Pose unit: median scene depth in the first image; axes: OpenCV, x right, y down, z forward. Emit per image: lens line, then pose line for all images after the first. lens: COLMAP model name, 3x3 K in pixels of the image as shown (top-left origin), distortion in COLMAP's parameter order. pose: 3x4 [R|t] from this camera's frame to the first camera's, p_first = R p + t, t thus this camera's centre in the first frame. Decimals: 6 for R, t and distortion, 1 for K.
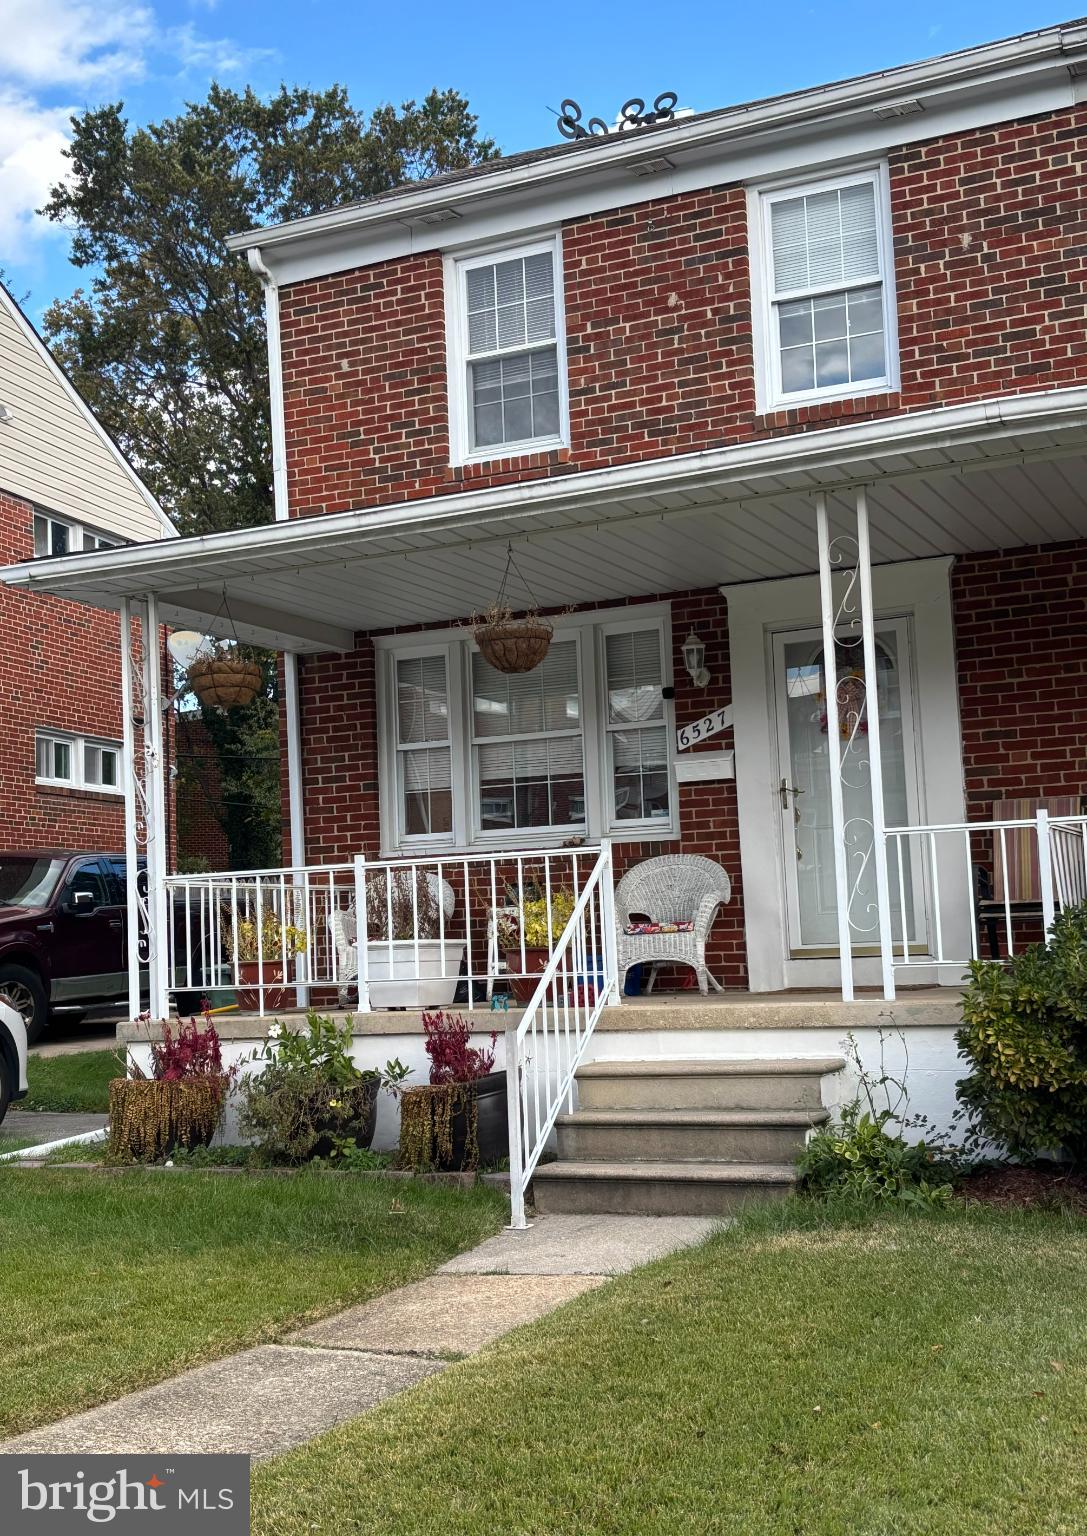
lens RADIAL K [[1891.2, 0, 506.9], [0, 1891.2, 768.2], [0, 0, 1]] dist [0.284265, -1.004662]
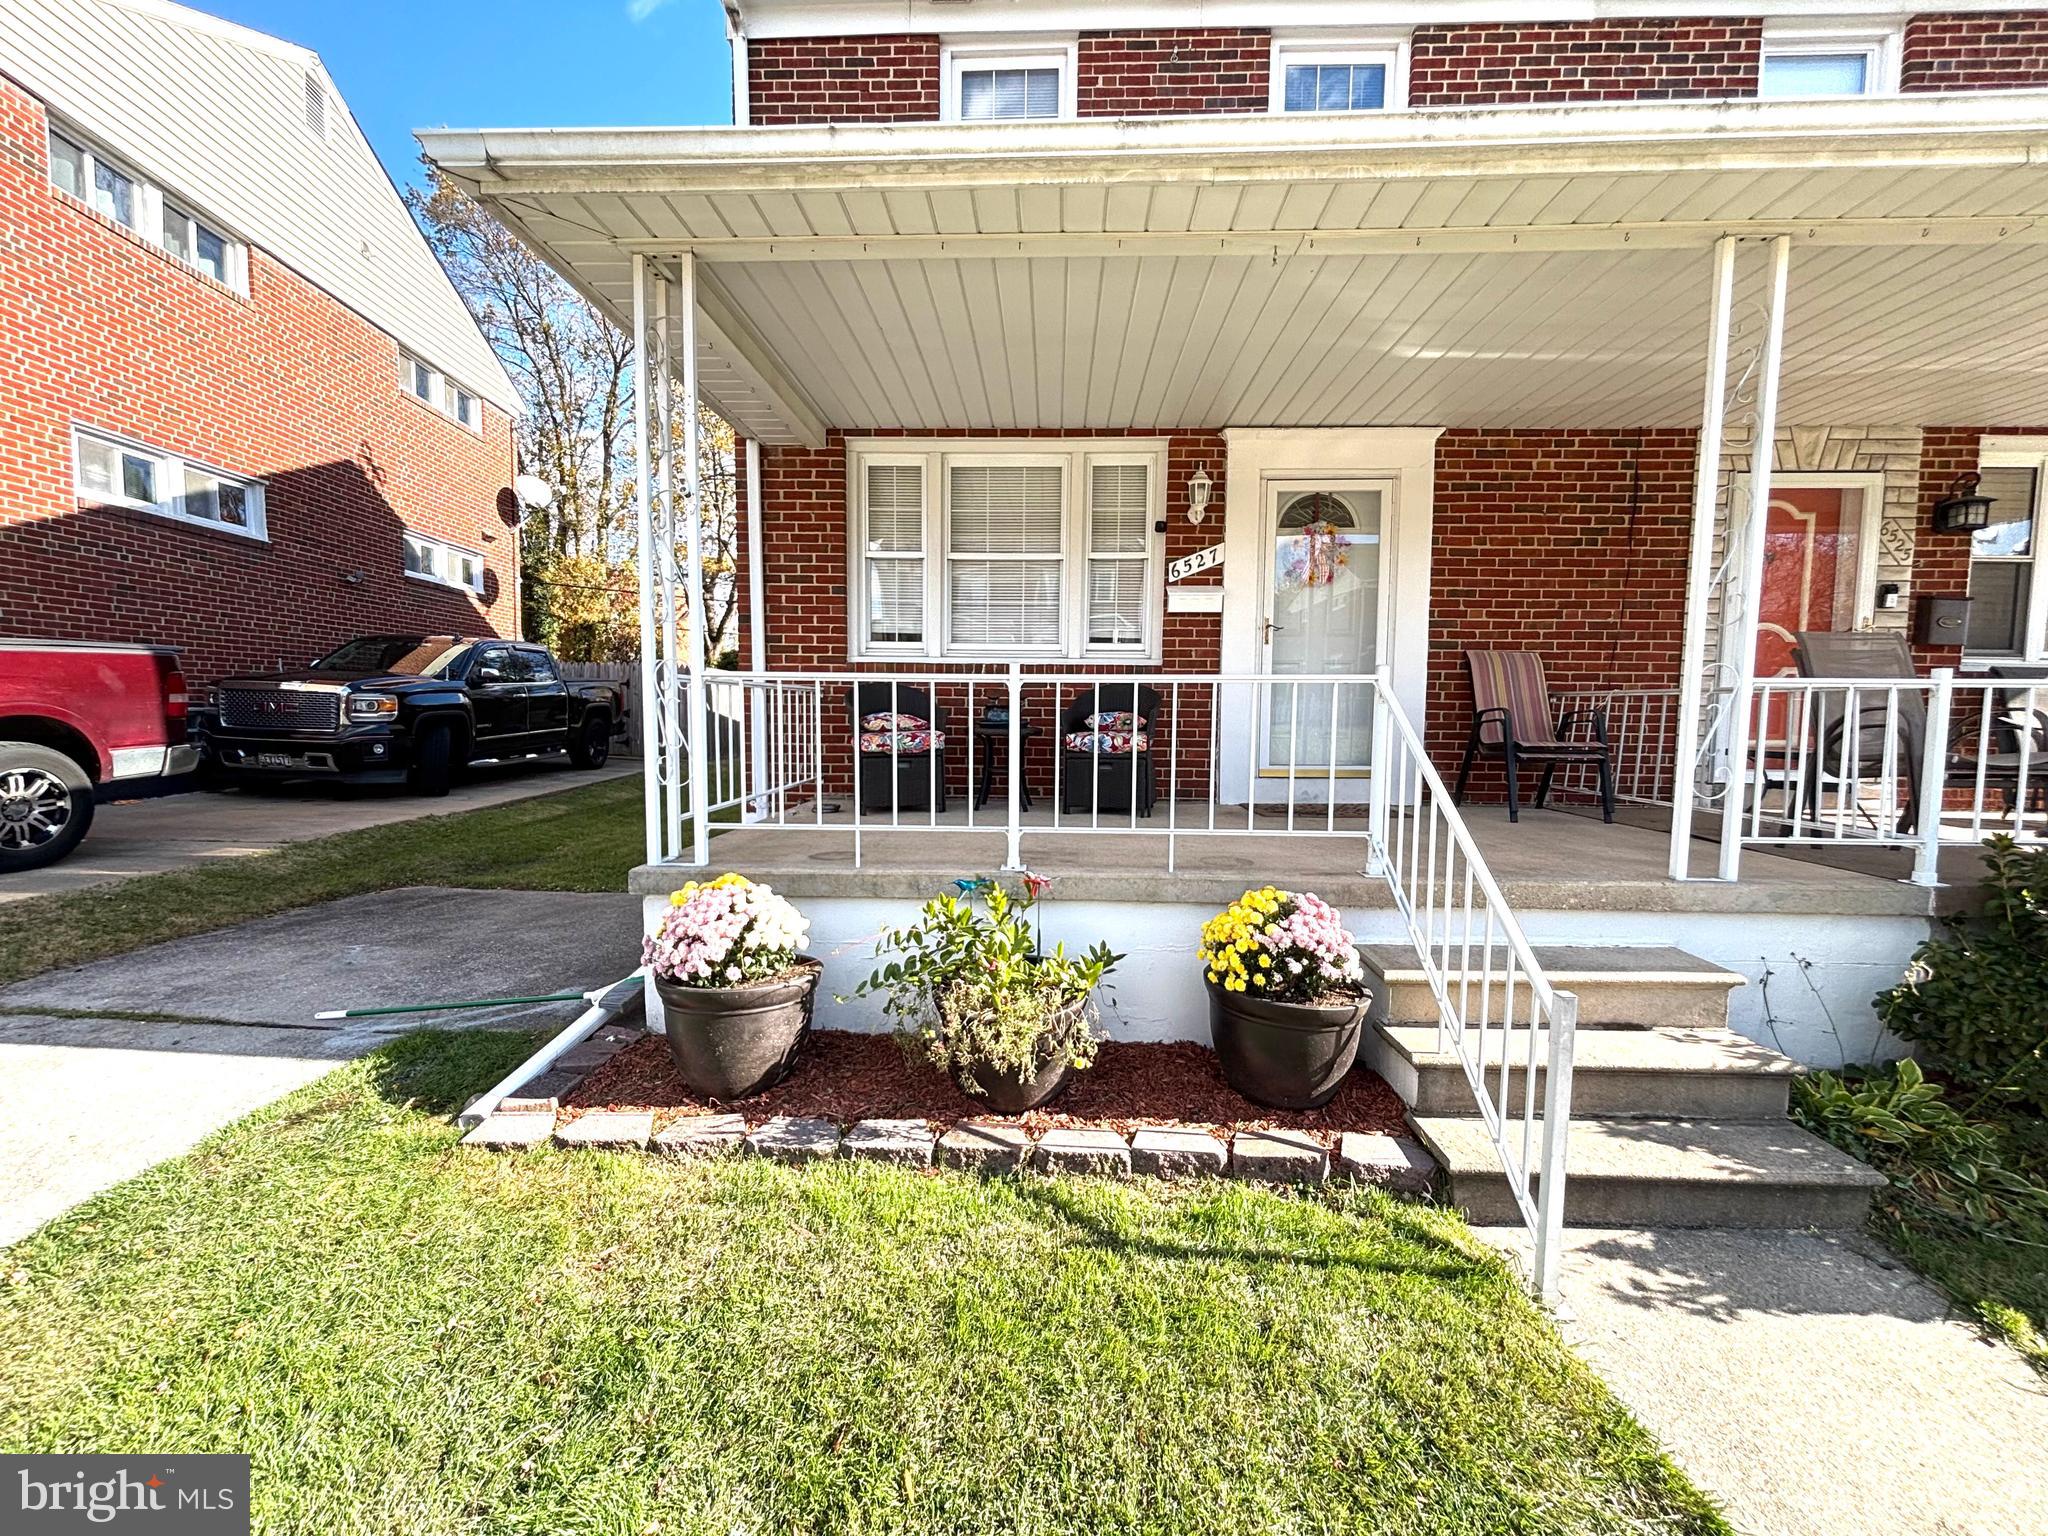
lens RADIAL K [[843.0, 0, 1024.0], [0, 843.0, 768.0], [0, 0, 1]] dist [0.006924, -0.000285]
pose [[0.912372, 0.023969, 0.408659, -0.174856], [-0.084902, 0.987657, 0.131623, 0.038380], [-0.400460, -0.154785, 0.903146, 0.578432]]
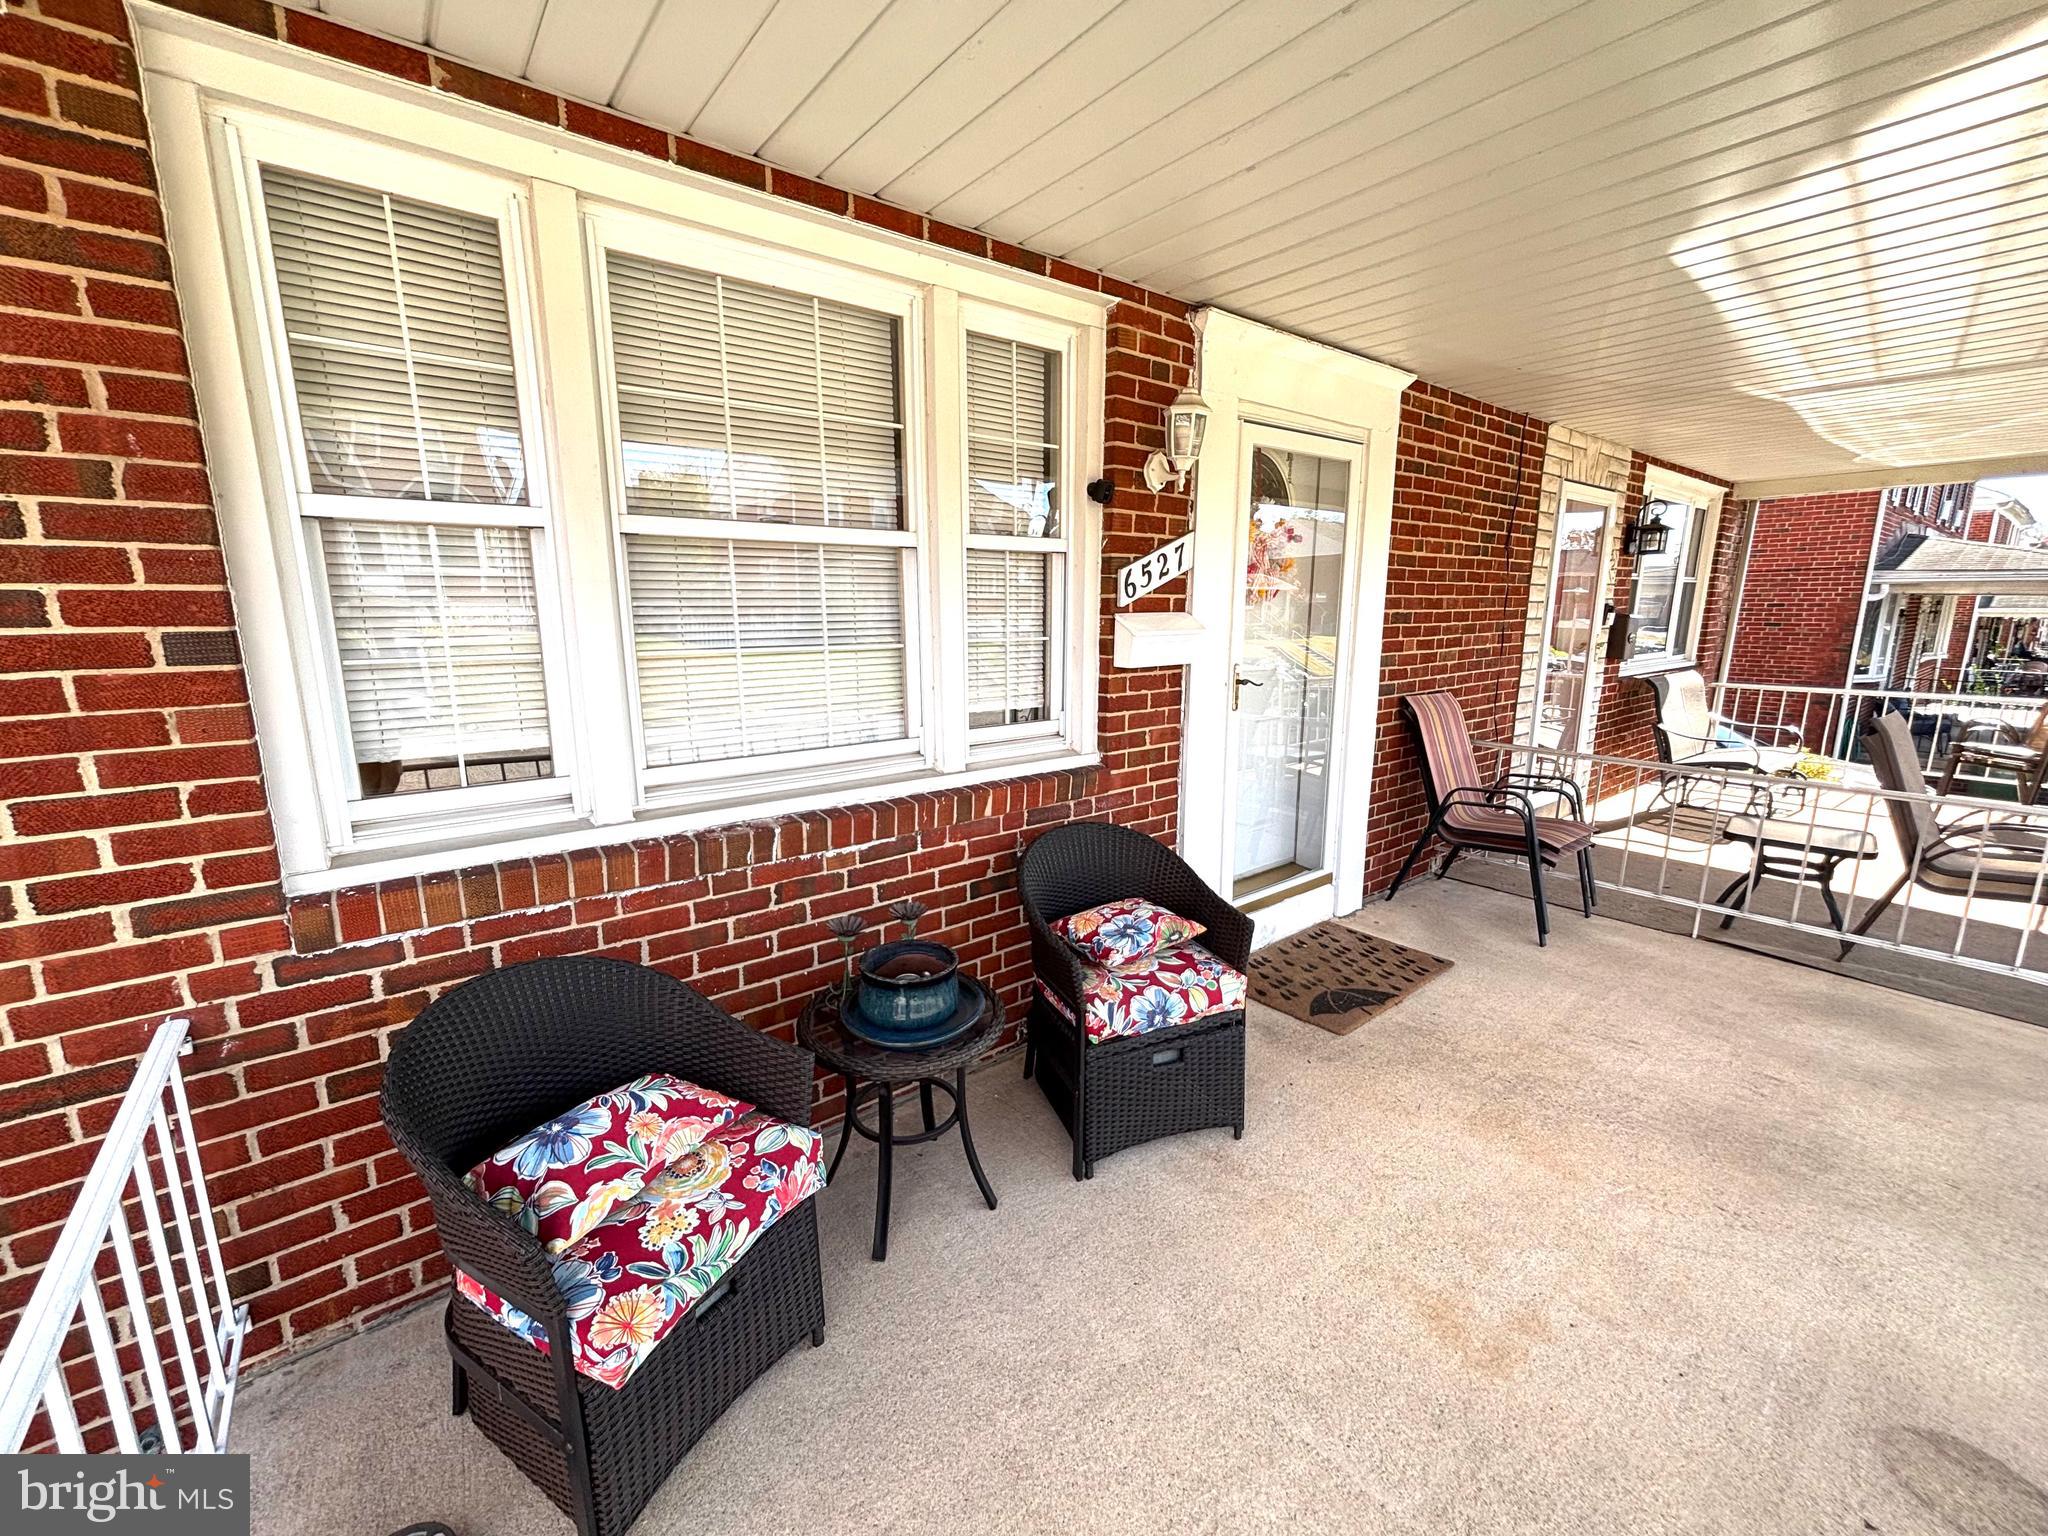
lens RADIAL K [[843.0, 0, 1024.0], [0, 843.0, 768.0], [0, 0, 1]] dist [0.006924, -0.000285]
pose [[0.421849, -0.130461, 0.897231, -0.140343], [-0.089453, 0.978777, 0.184376, -0.006298], [-0.902243, -0.158039, 0.401226, 0.910561]]
